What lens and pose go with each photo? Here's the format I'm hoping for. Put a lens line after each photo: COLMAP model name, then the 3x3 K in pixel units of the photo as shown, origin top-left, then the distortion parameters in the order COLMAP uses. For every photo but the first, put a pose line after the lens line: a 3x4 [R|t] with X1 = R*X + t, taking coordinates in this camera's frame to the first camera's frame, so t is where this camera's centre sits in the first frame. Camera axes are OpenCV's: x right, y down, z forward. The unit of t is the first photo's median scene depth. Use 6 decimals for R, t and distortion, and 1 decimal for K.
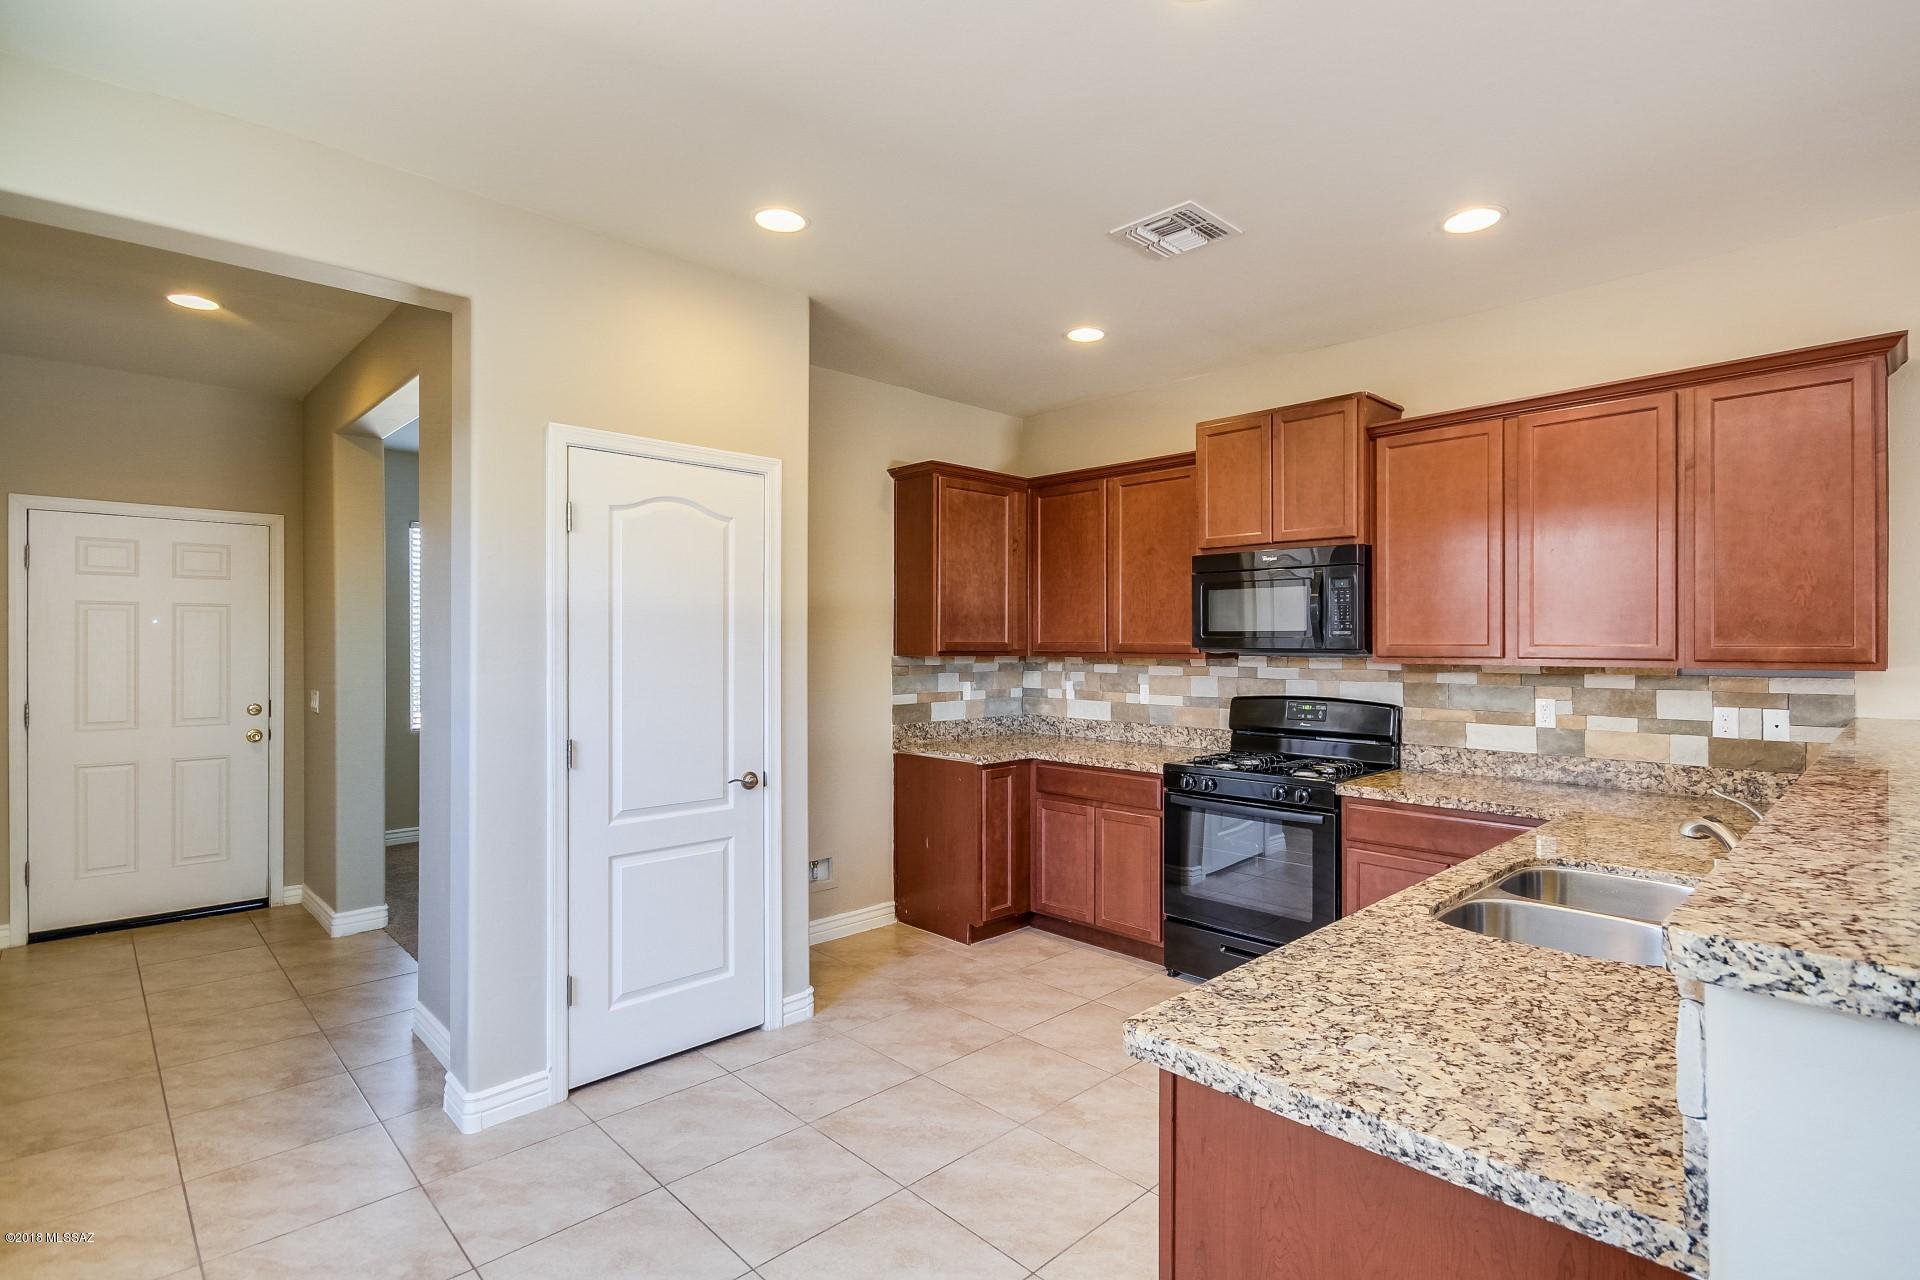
lens RADIAL K [[946.4, 0, 972.5], [0, 946.4, 640.6], [0, 0, 1]] dist [0.000035, 0.000044]
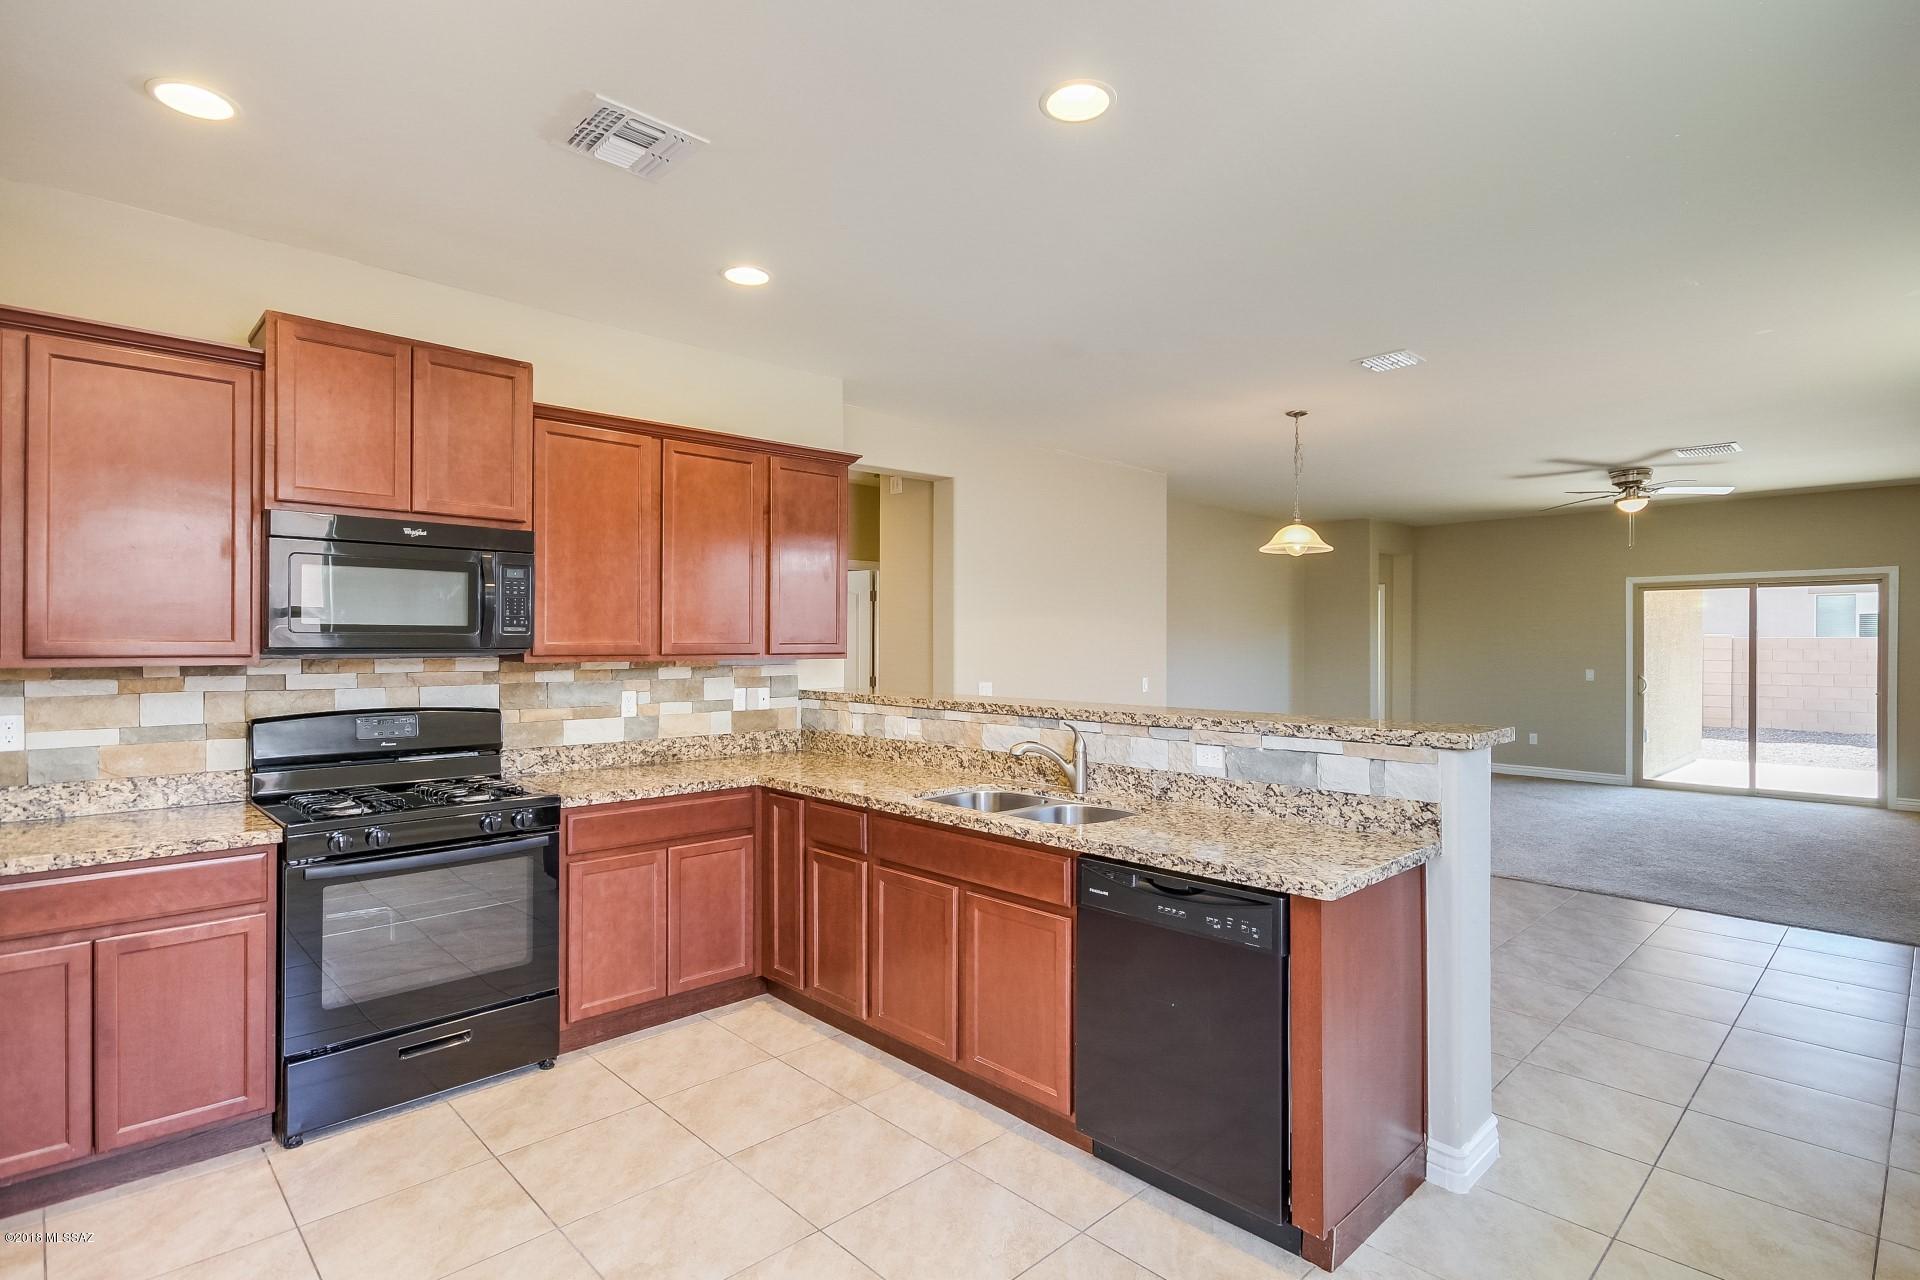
lens RADIAL K [[946.4, 0, 970.6], [0, 946.4, 643.1], [0, 0, 1]] dist [0.000035, 0.000044]
pose [[-0.006474, -0.002818, 0.999975, -0.520908], [-0.004614, 0.999985, 0.002789, -0.000119], [-0.999968, -0.004595, -0.006487, 0.612442]]
